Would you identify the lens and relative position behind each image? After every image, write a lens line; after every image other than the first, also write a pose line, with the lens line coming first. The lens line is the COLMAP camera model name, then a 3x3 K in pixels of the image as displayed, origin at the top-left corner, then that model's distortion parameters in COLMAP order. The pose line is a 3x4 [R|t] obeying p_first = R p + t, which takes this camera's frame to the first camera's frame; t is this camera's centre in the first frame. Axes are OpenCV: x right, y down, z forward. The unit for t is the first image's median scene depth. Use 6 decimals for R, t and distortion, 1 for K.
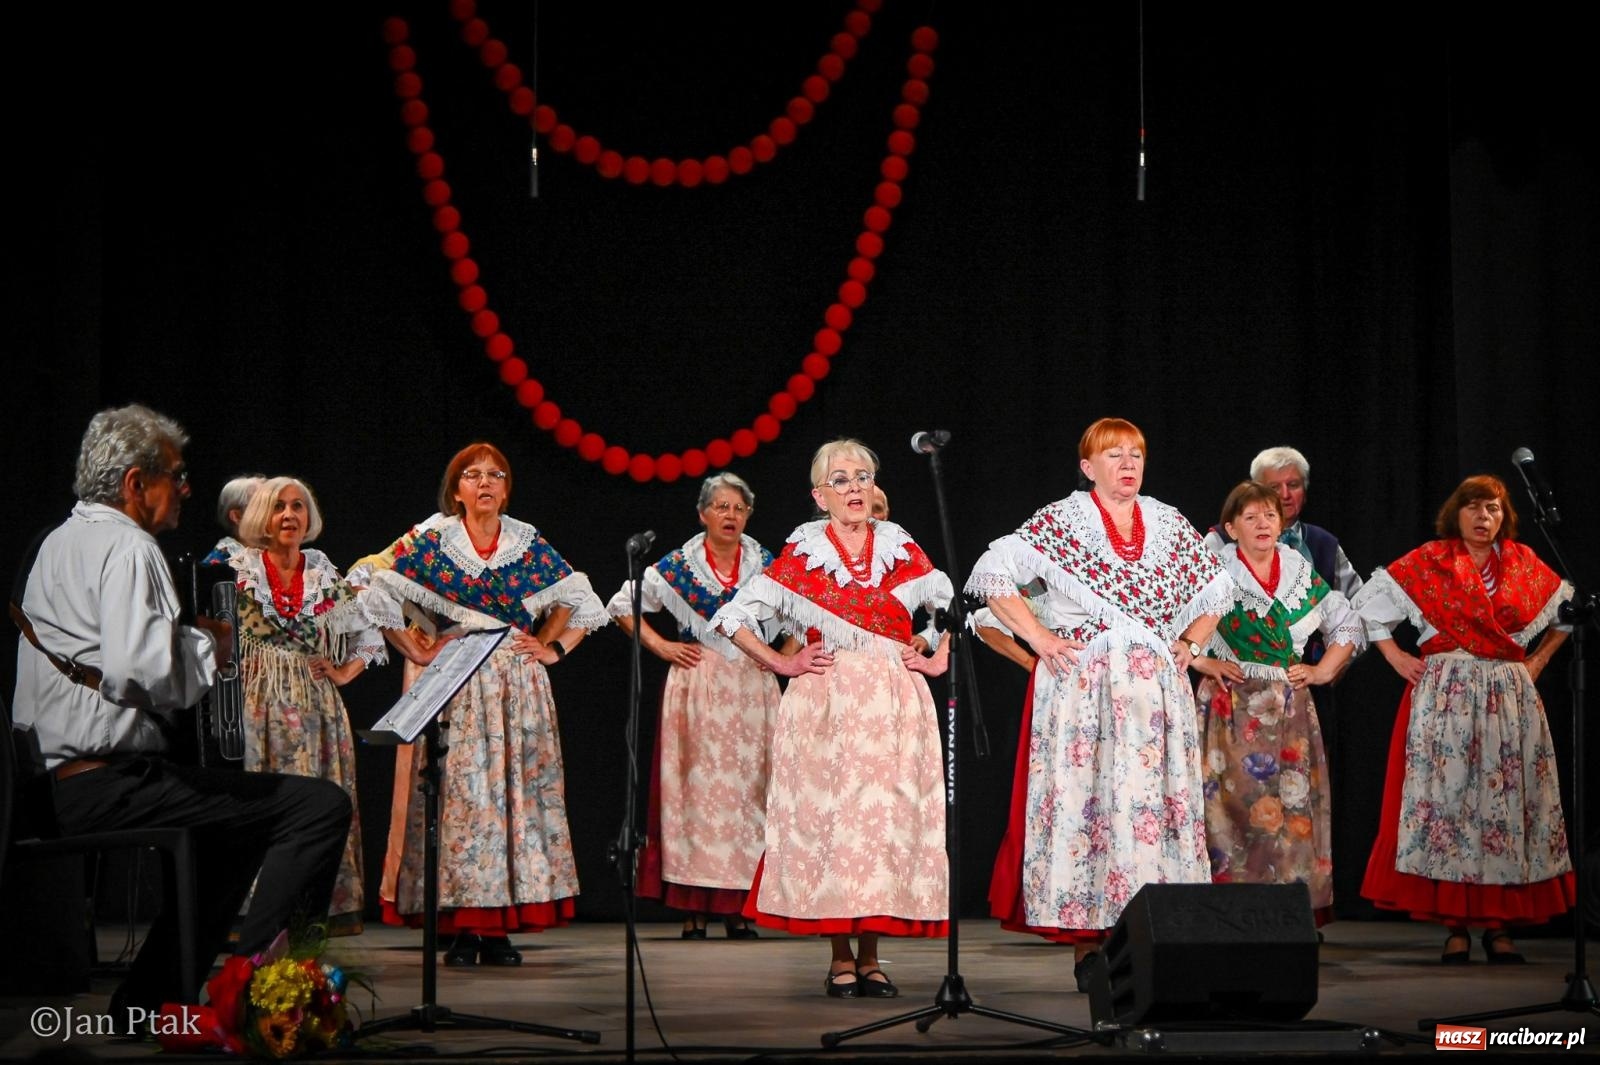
lens RADIAL K [[3909.3, 0, 800.0], [0, 3909.3, 532.5], [0, 0, 1]] dist [0.022810, 0.456782]
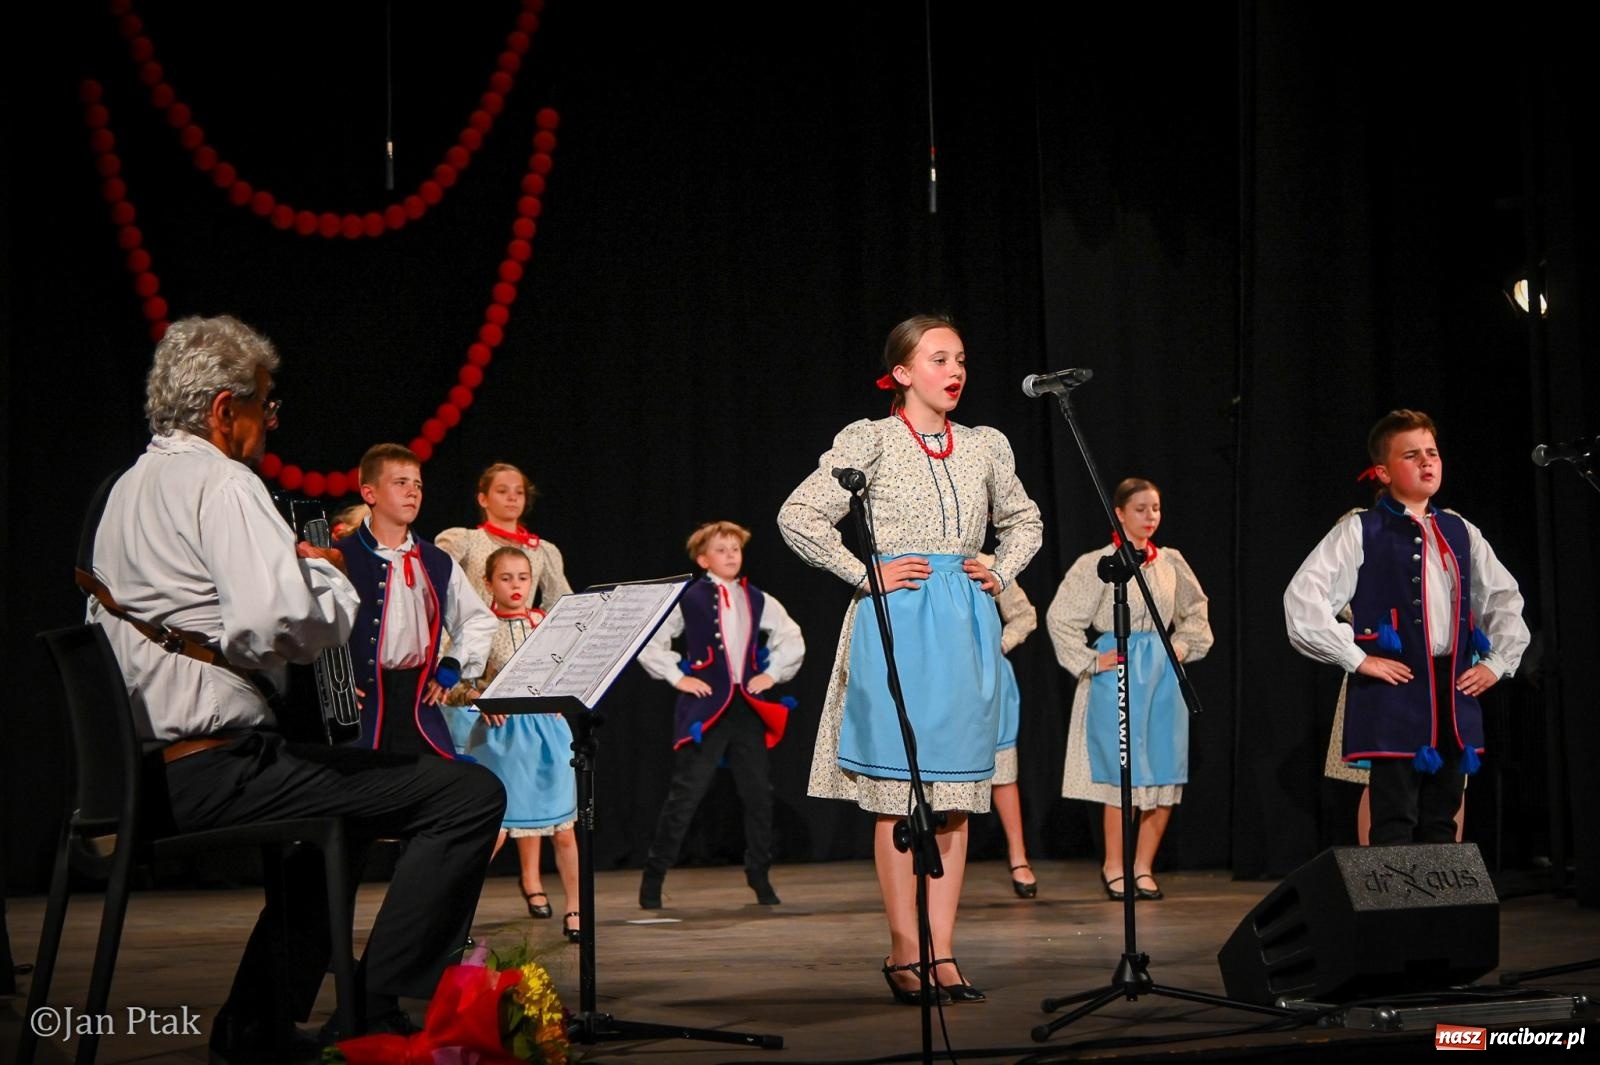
lens RADIAL K [[2767.0, 0, 800.0], [0, 2767.0, 532.5], [0, 0, 1]] dist [-0.055269, 0.114885]
pose [[0.971139, -0.002622, 0.238502, -0.191279], [0.006944, 0.999827, -0.017283, 0.024772], [-0.238415, 0.018441, 0.970988, 0.386235]]
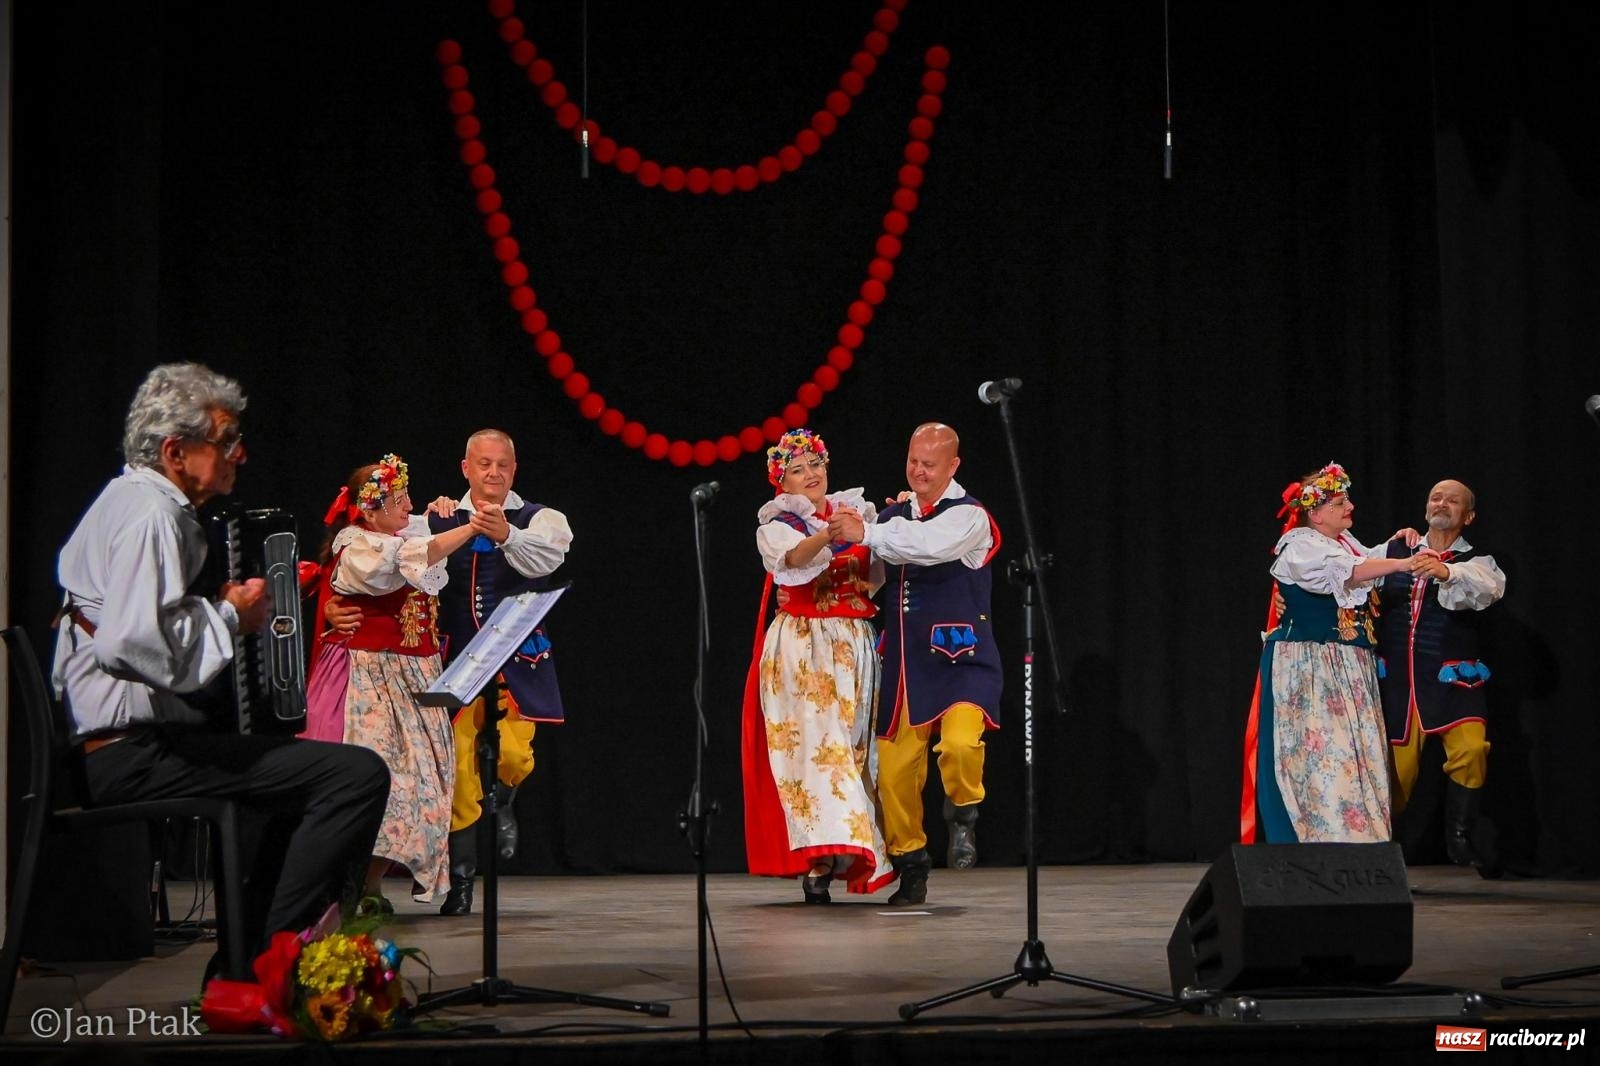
lens RADIAL K [[3265.8, 0, 800.0], [0, 3265.8, 533.0], [0, 0, 1]] dist [-0.048235, 0.199838]
pose [[0.999953, -0.009550, 0.001555, -0.018431], [0.009551, 0.999954, -0.000681, 0.012753], [-0.001549, 0.000696, 0.999999, 0.197415]]
